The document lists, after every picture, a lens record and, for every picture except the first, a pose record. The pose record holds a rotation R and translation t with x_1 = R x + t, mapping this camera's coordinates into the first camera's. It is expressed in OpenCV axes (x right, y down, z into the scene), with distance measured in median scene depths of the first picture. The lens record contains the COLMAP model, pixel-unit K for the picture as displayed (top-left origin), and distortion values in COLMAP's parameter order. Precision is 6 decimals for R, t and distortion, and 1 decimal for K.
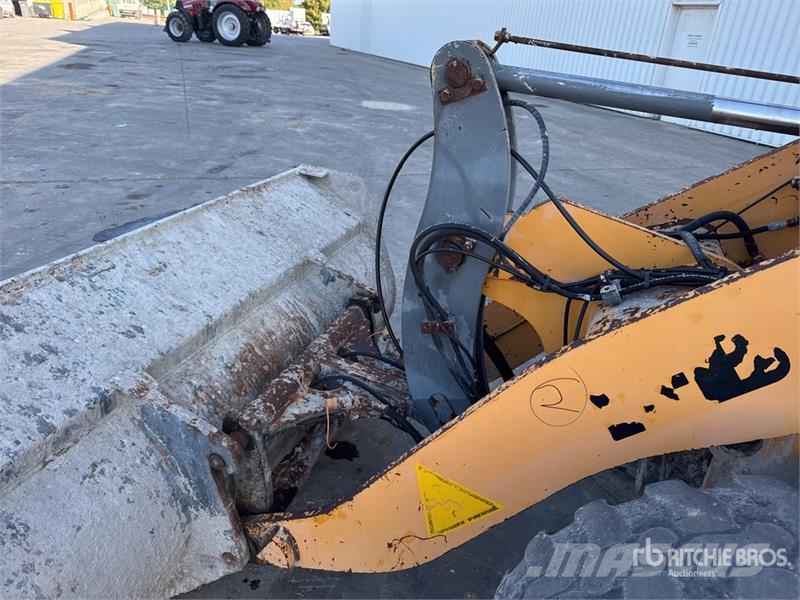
lens RADIAL K [[568.3, 0, 405.6], [0, 568.3, 294.4], [0, 0, 1]] dist [0.043646, -0.067909]
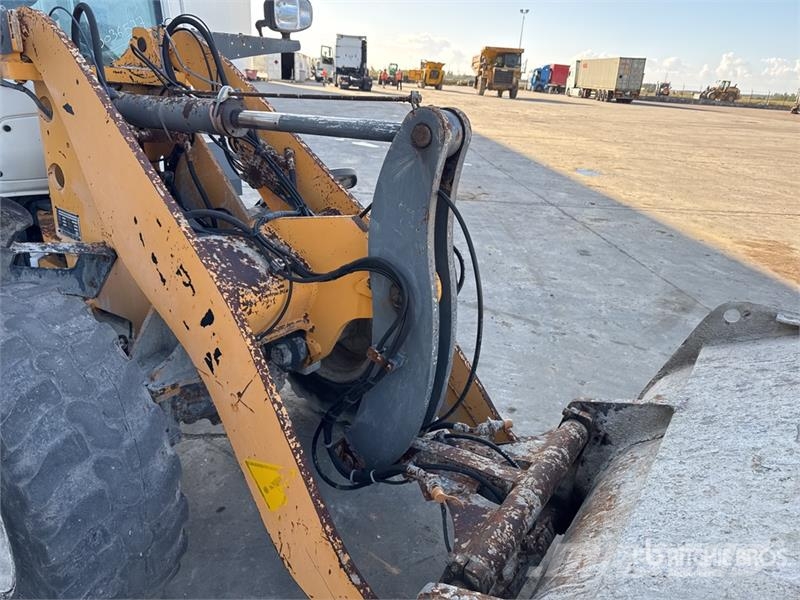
lens RADIAL K [[558.4, 0, 405.9], [0, 558.4, 297.2], [0, 0, 1]] dist [0.082386, -0.101732]
pose [[-0.957526, -0.223738, 0.181895, -0.099300], [-0.022001, 0.685668, 0.727582, -0.948316], [-0.287507, 0.692677, -0.661467, 1.932434]]
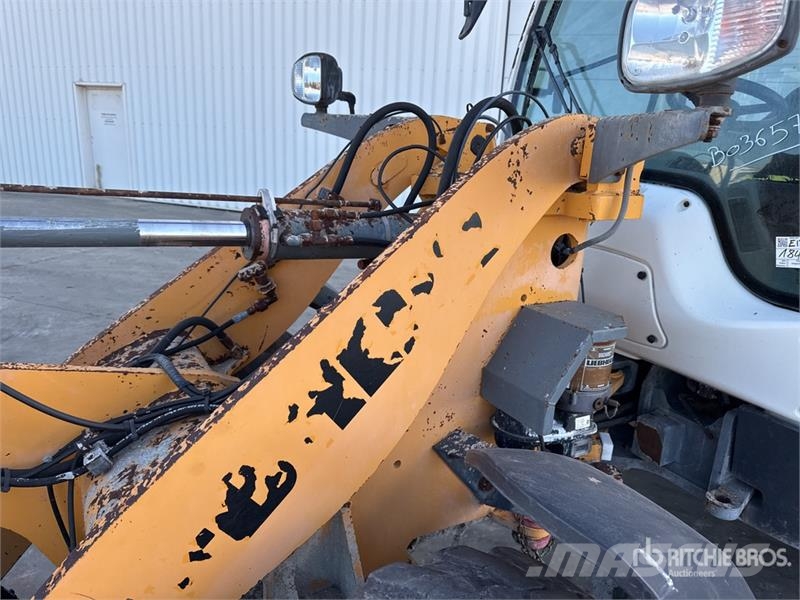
lens RADIAL K [[568.3, 0, 405.6], [0, 568.3, 294.4], [0, 0, 1]] dist [0.043646, -0.067909]
pose [[0.630660, -0.241489, 0.737530, 0.085387], [0.323769, 0.945569, 0.032753, -0.107289], [-0.705295, 0.218133, 0.674520, 0.071967]]
